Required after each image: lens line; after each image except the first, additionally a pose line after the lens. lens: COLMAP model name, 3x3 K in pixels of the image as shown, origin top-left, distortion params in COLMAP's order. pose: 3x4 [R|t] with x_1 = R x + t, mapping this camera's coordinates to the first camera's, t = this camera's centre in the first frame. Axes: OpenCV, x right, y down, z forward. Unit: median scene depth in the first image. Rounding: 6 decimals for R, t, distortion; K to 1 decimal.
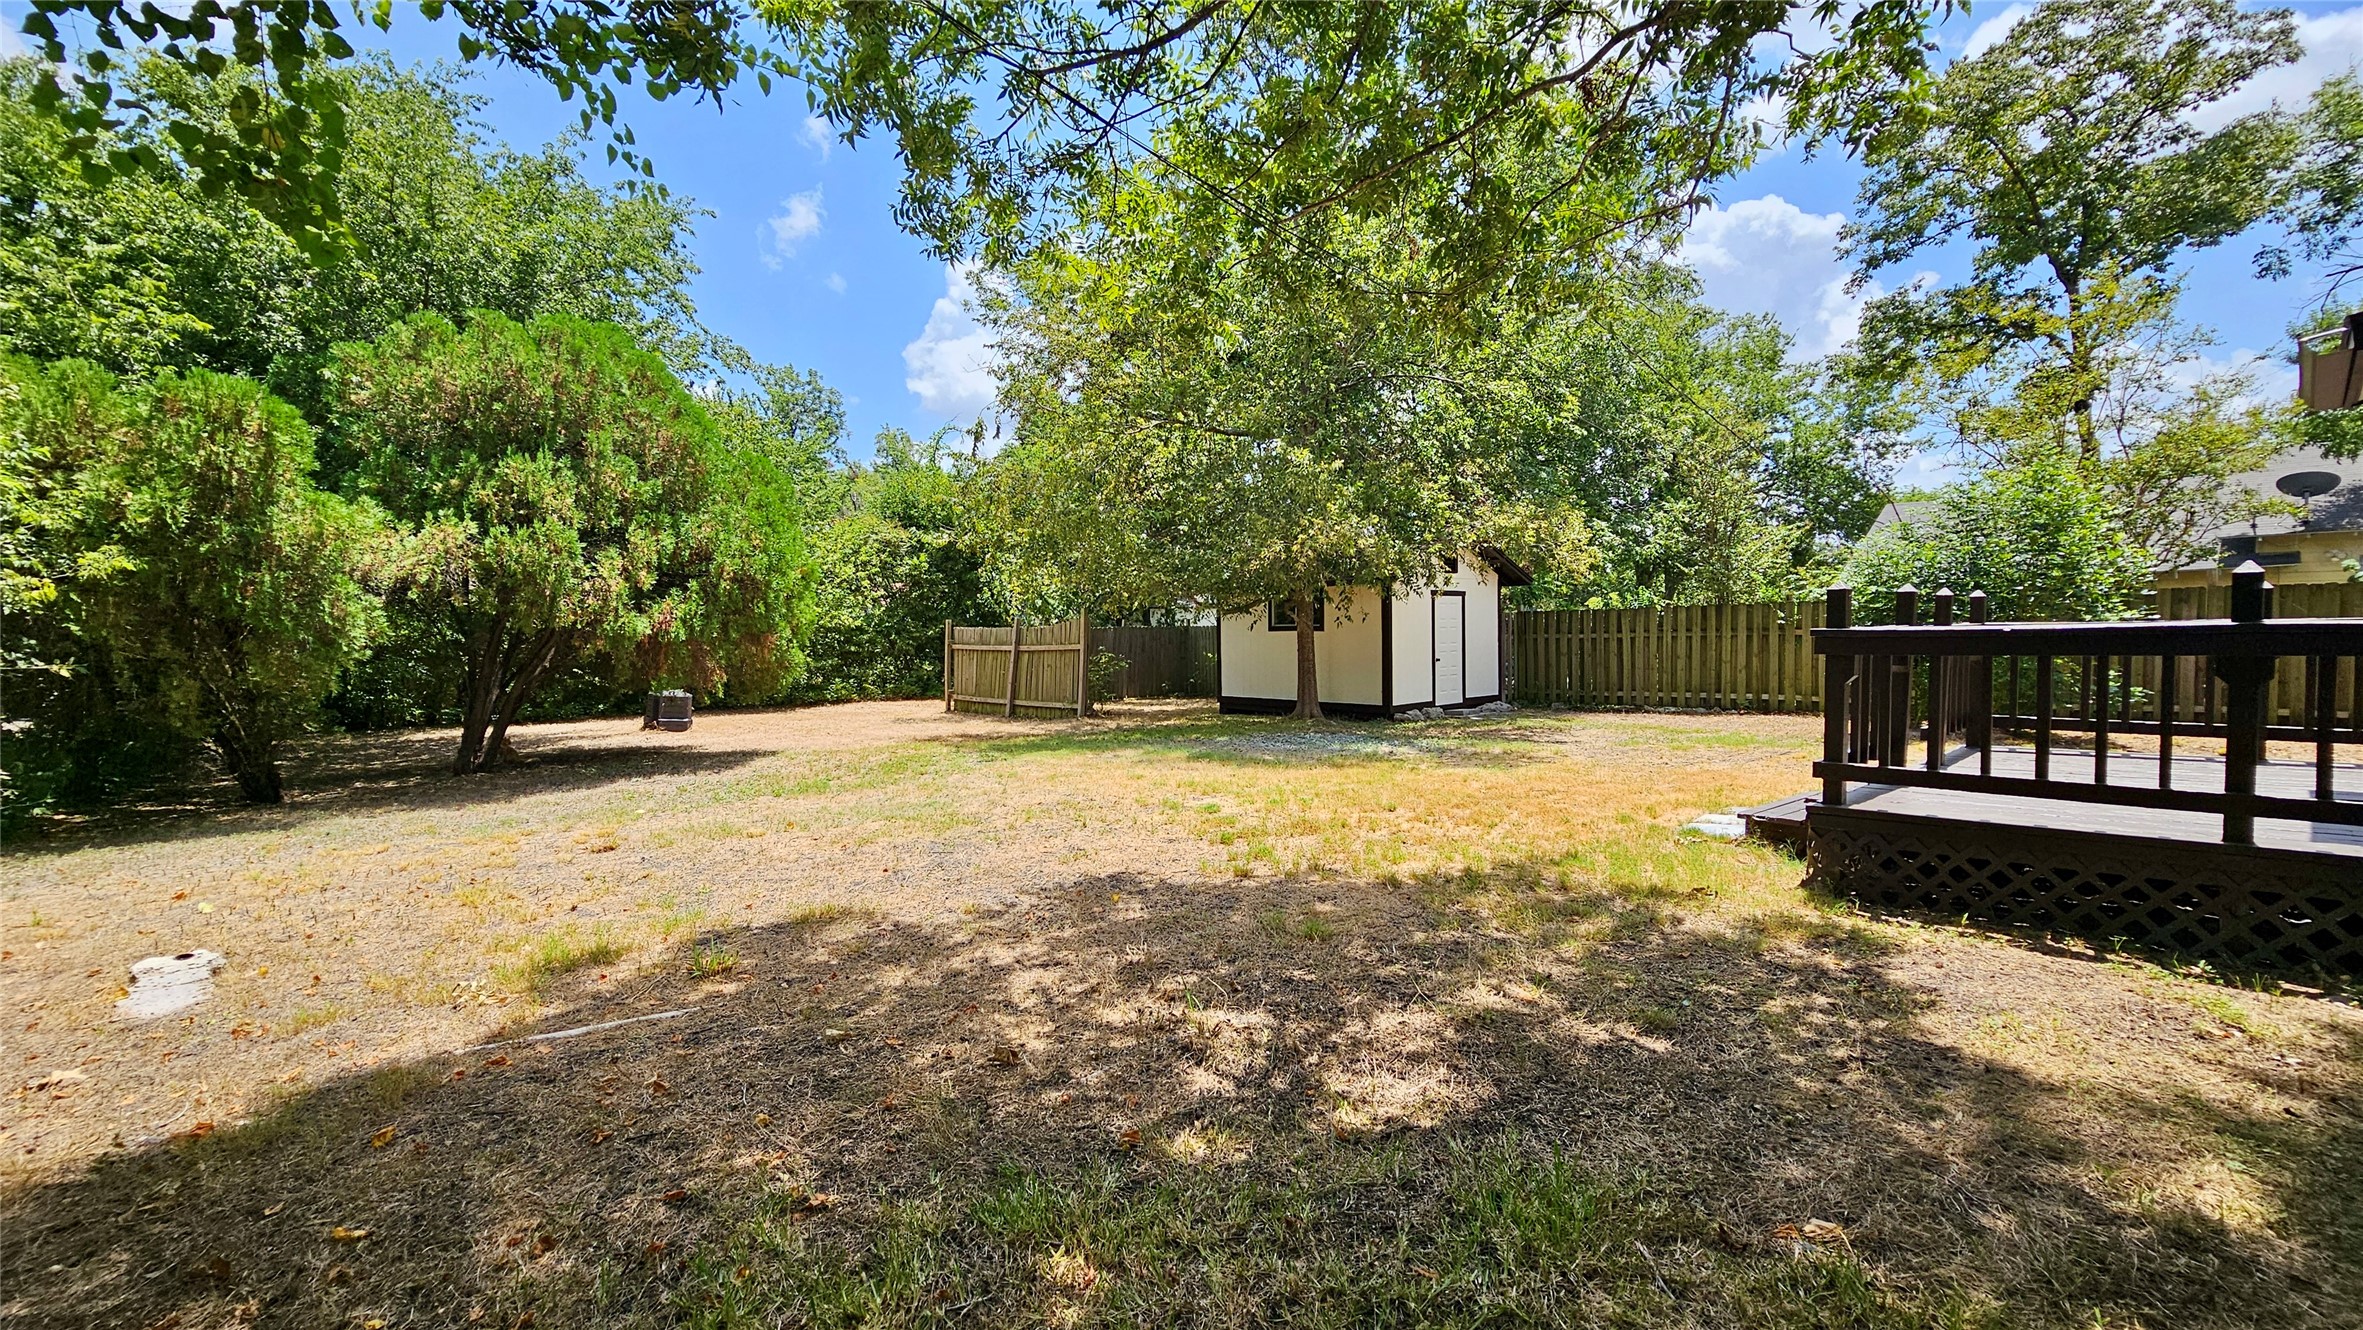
lens RADIAL K [[973.5, 0, 1175.7], [0, 973.5, 674.0], [0, 0, 1]] dist [-0.000733, 0.000101]
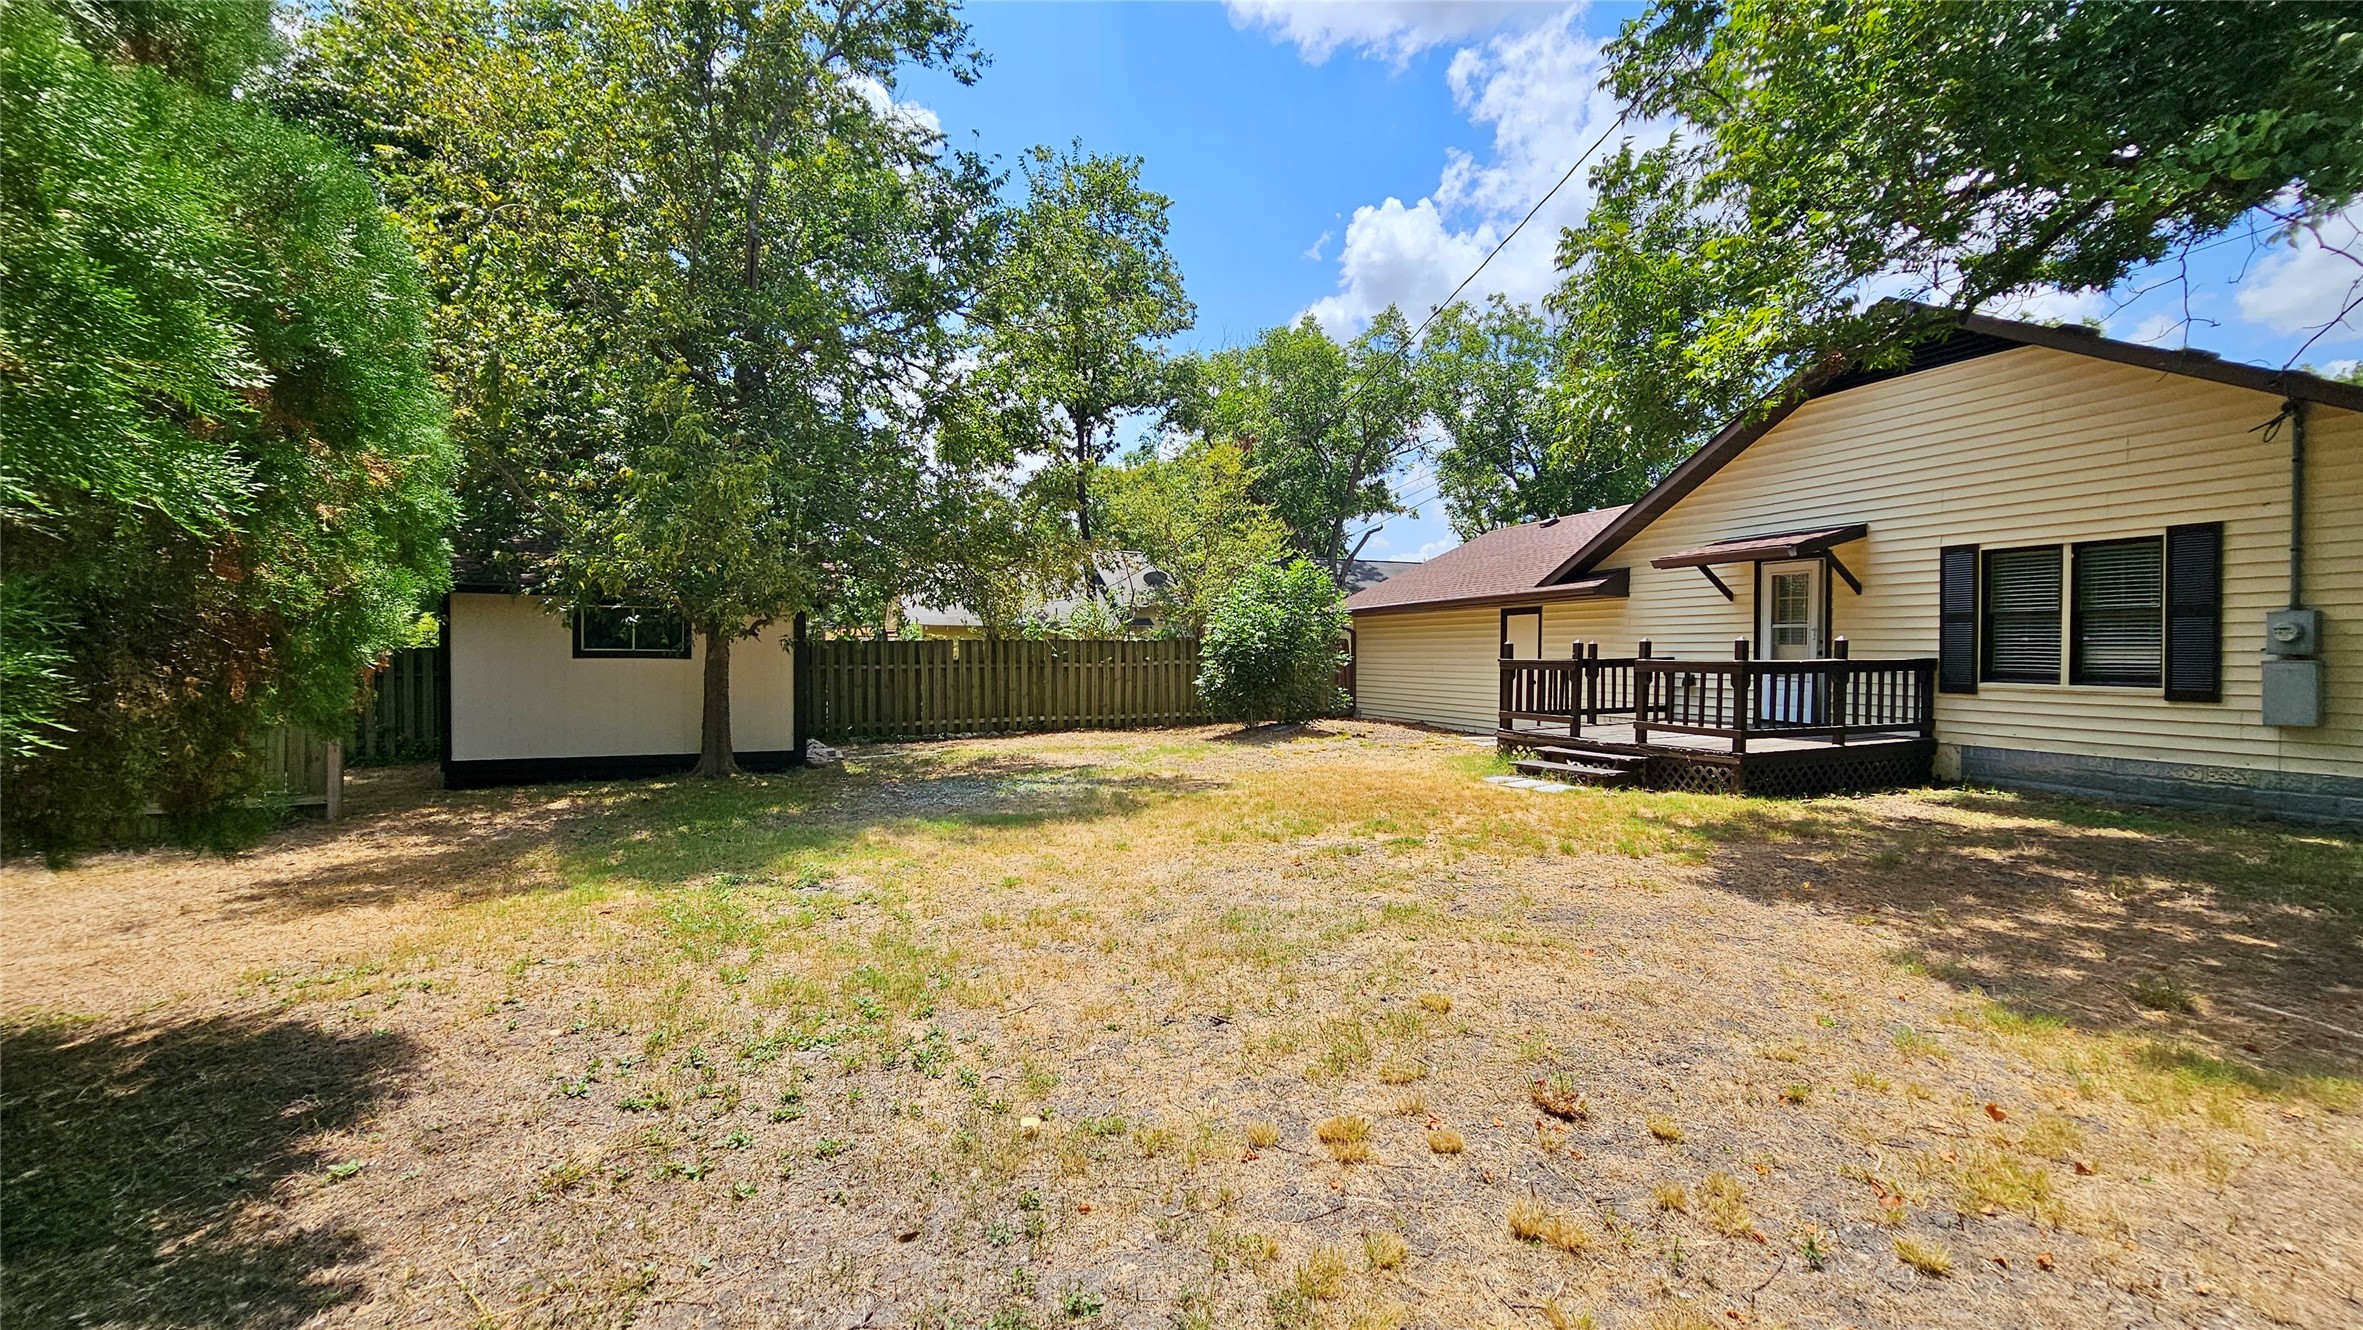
lens RADIAL K [[973.5, 0, 1181.3], [0, 973.5, 664.8], [0, 0, 1]] dist [-0.000733, 0.000101]
pose [[0.328279, 0.010419, 0.944523, -0.442232], [0.035591, 0.999093, -0.023391, -0.008005], [-0.943910, 0.041295, 0.327611, 0.420092]]
